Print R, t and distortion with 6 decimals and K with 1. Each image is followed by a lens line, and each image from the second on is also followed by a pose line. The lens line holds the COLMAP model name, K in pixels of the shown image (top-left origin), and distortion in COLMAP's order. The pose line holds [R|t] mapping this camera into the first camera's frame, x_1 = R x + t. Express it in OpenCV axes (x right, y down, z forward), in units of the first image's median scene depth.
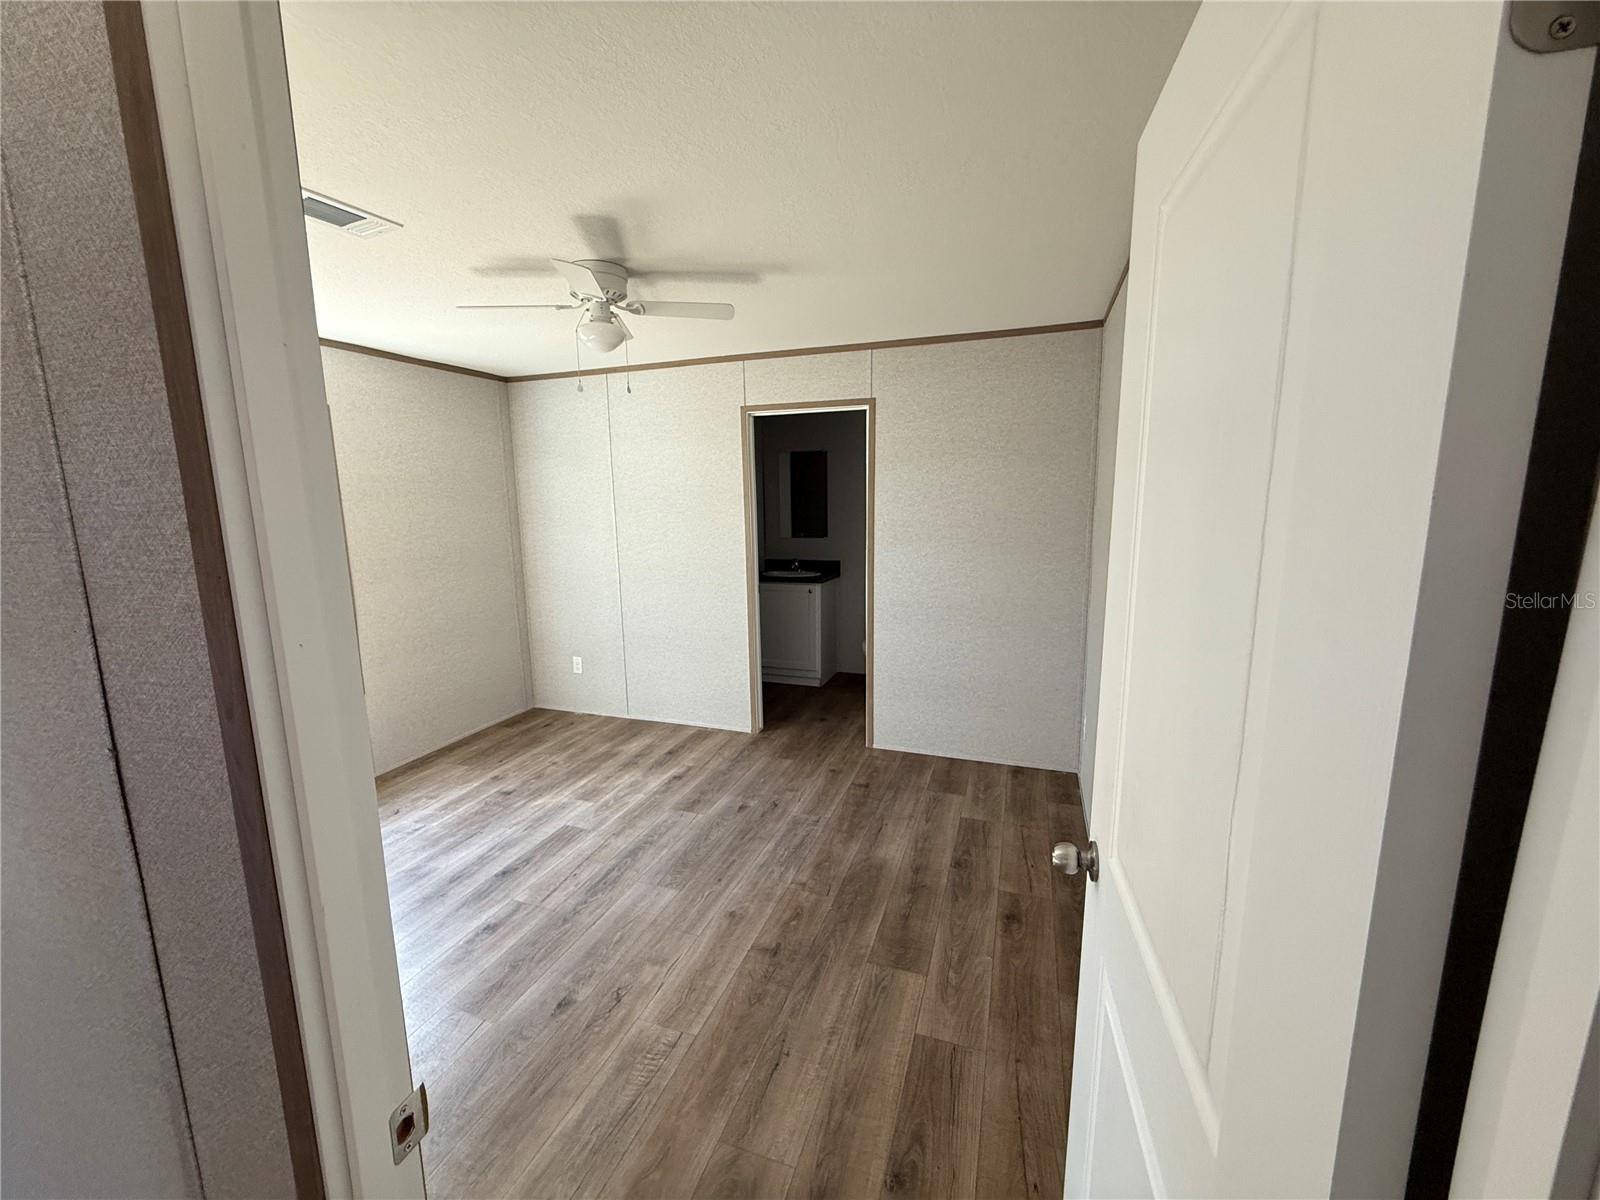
lens RADIAL K [[633.2, 0, 797.5], [0, 633.2, 595.7], [0, 0, 1]] dist [-0.002398, -0.000323]
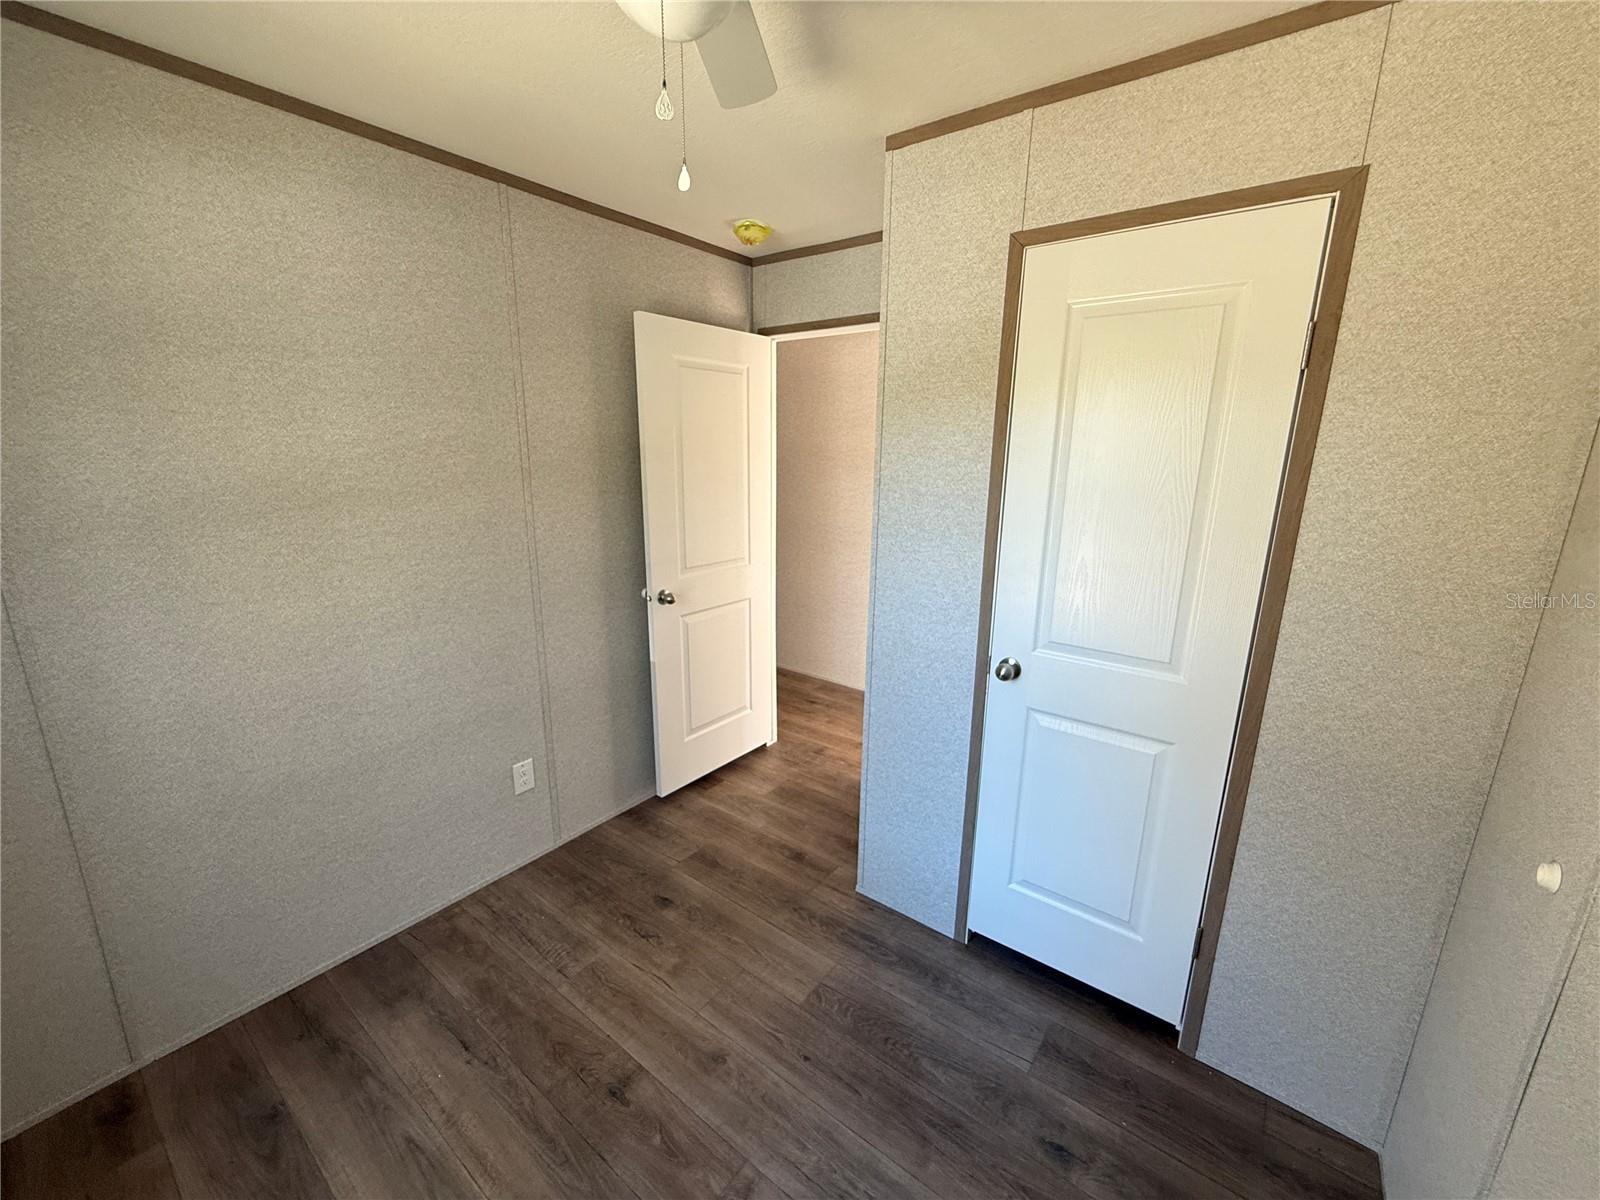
lens RADIAL K [[663.5, 0, 800.0], [0, 663.5, 600.0], [0, 0, 1]] dist [-0.001845, -0.000459]
pose [[-0.313249, 0.228212, -0.921843, 0.256301], [-0.159116, 0.944363, 0.287856, -0.115394], [0.936246, 0.236850, -0.259509, 0.701731]]
